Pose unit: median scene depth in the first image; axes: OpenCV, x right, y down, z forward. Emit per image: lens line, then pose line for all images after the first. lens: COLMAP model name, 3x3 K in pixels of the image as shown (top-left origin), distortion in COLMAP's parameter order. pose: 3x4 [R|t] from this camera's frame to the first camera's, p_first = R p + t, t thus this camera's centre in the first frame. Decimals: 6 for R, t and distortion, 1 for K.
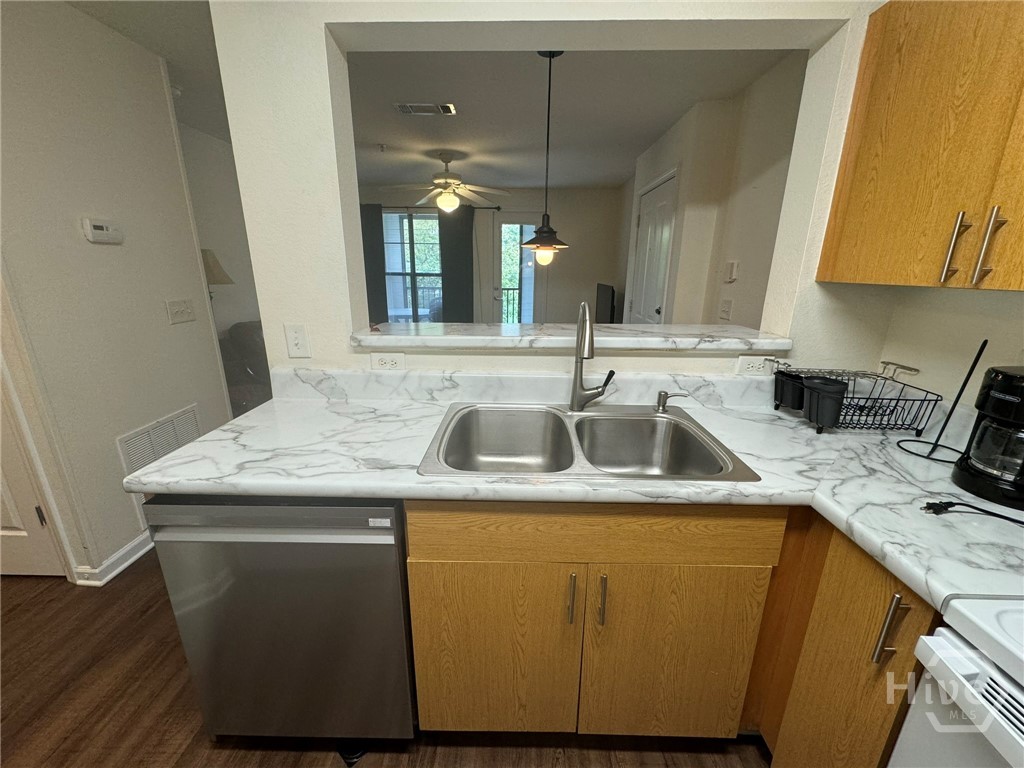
lens RADIAL K [[408.2, 0, 511.7], [0, 408.2, 385.2], [0, 0, 1]] dist [-0.003782, 0.000535]
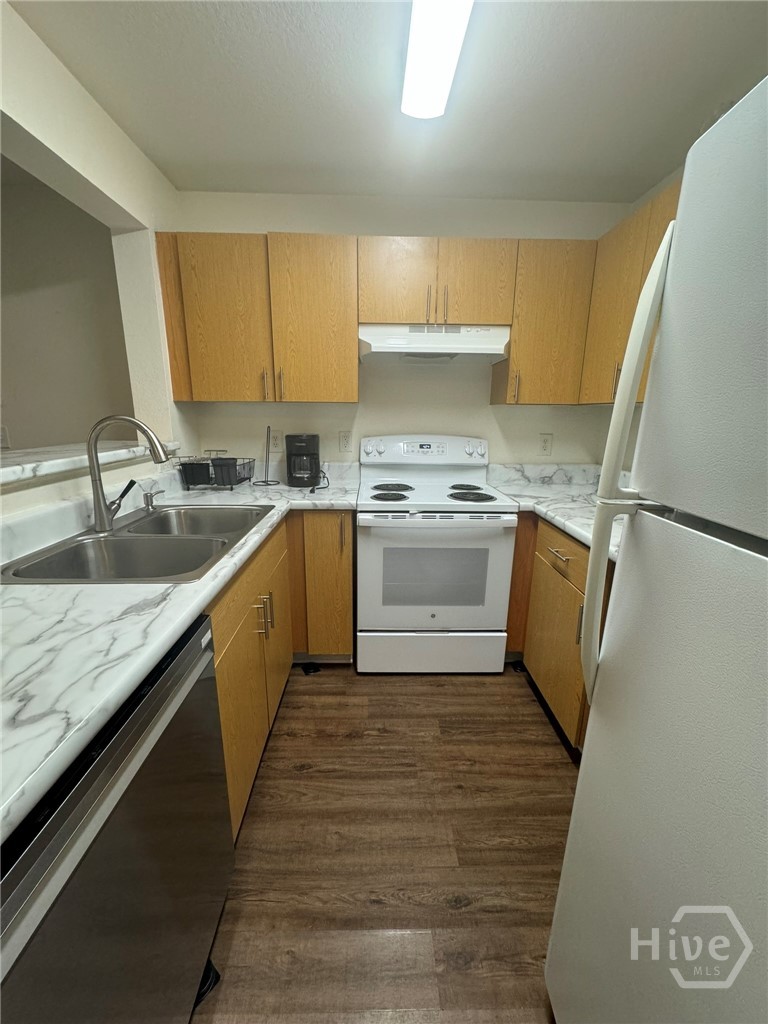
lens RADIAL K [[408.2, 0, 379.9], [0, 408.2, 513.8], [0, 0, 1]] dist [-0.003782, 0.000535]
pose [[-0.035915, -0.249924, 0.967599, -0.841995], [0.266739, 0.930700, 0.250294, -0.046658], [-0.963099, 0.267086, 0.033238, 0.352110]]
